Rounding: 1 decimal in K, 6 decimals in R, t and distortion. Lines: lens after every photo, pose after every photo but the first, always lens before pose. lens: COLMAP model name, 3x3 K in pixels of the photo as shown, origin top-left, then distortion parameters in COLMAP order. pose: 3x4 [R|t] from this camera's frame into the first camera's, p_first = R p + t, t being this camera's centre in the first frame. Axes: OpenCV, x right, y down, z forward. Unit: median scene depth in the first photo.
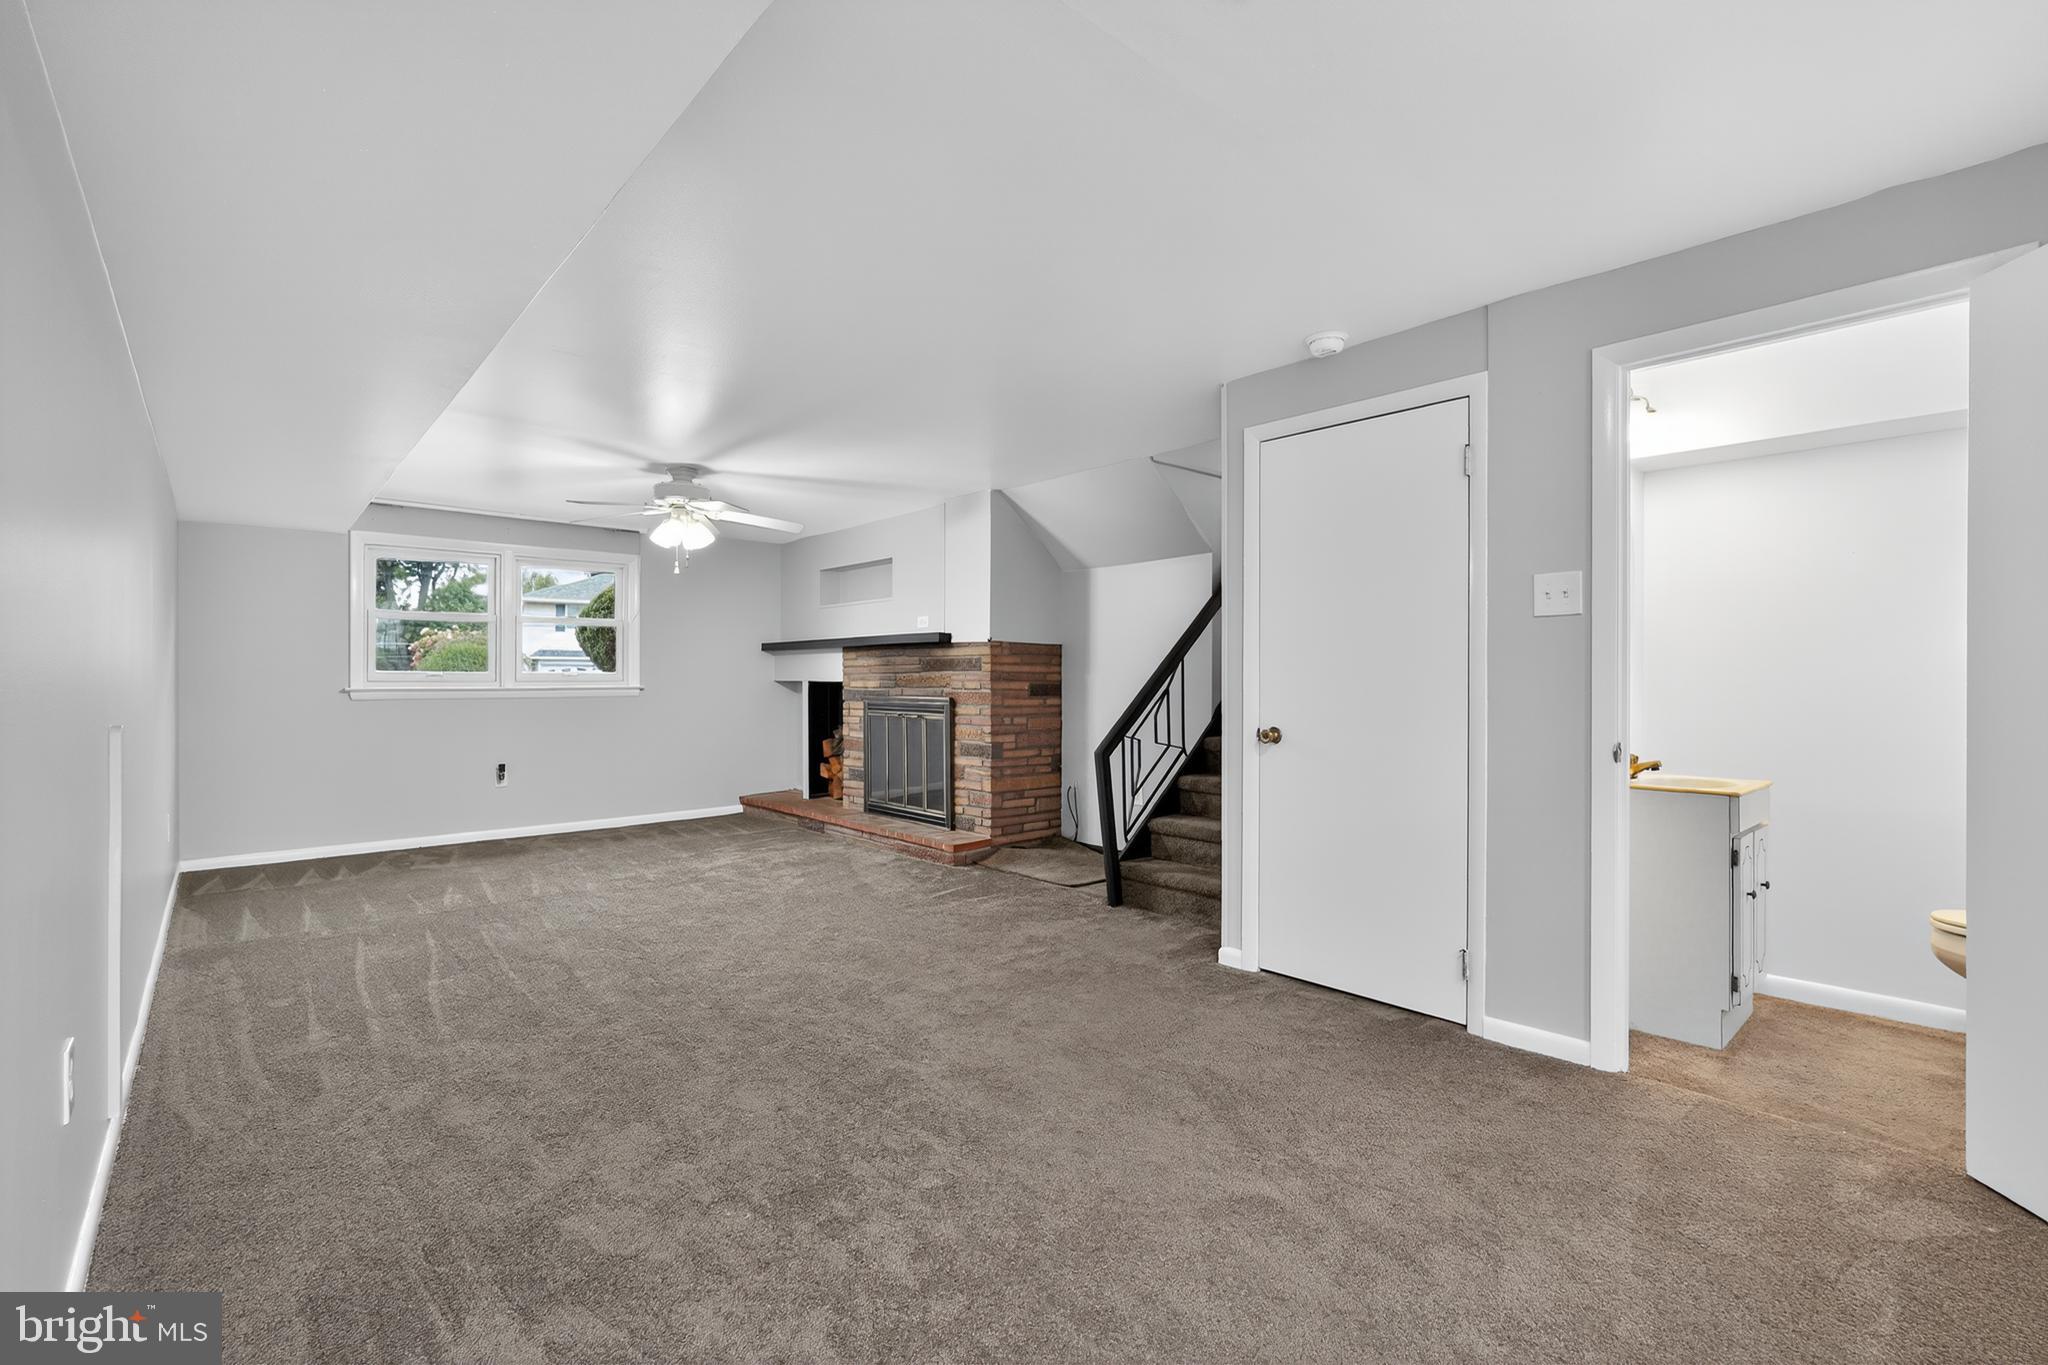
lens RADIAL K [[916.3, 0, 1020.3], [0, 916.3, 679.6], [0, 0, 1]] dist [-0.010131, 0.004333]
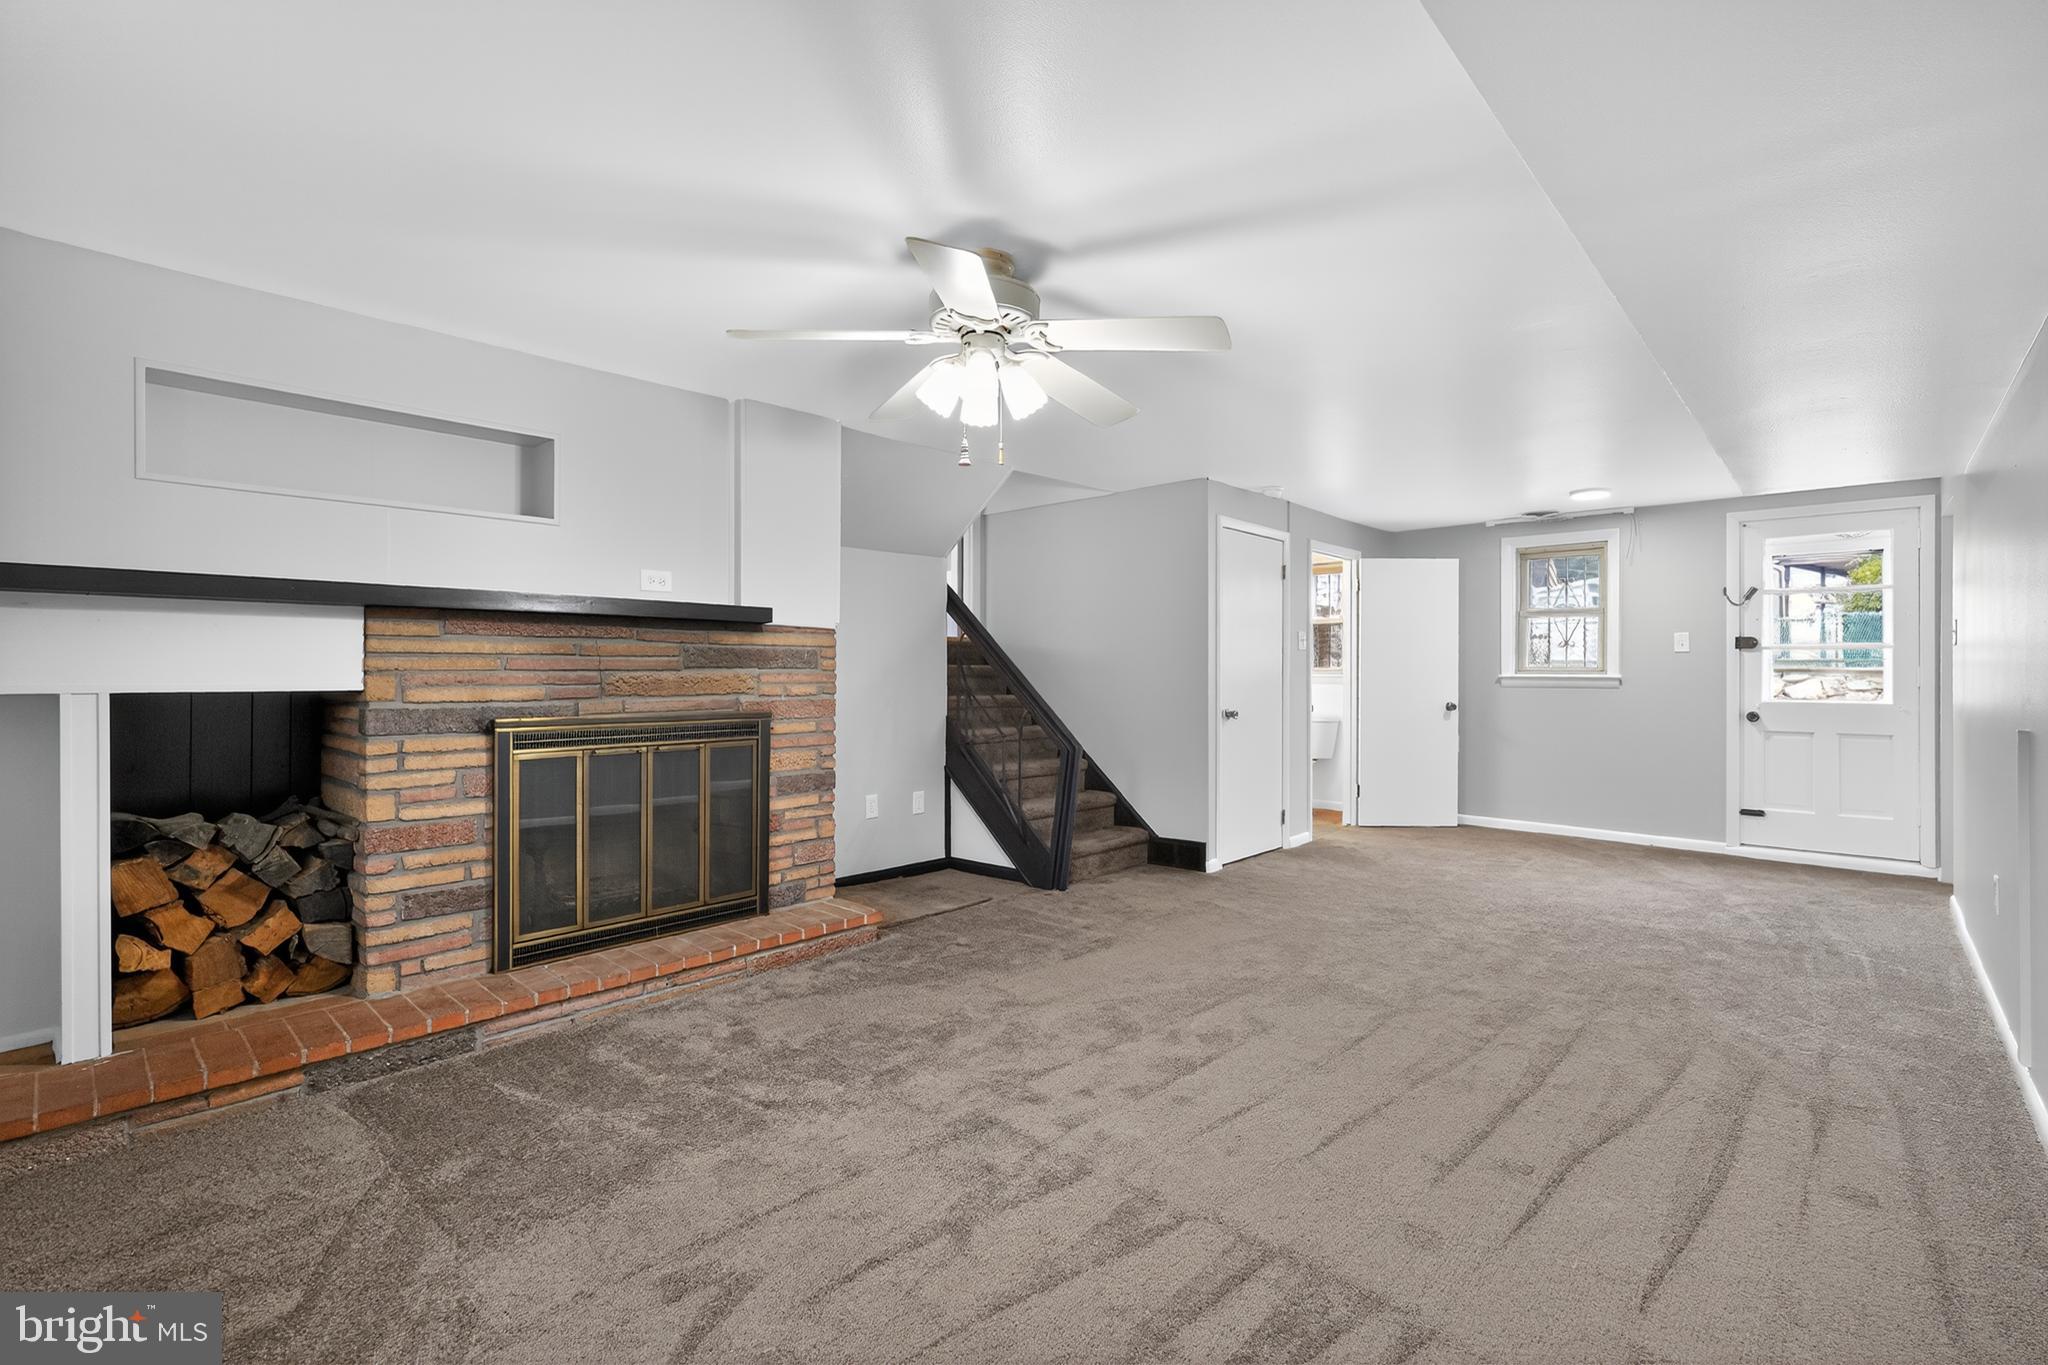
lens RADIAL K [[916.3, 0, 1020.3], [0, 916.3, 679.6], [0, 0, 1]] dist [-0.010131, 0.004333]
pose [[-0.102375, 0.000533, 0.994746, -0.681687], [0.009650, 0.999953, 0.000457, 0.000095], [-0.994699, 0.009646, -0.102376, 0.820514]]
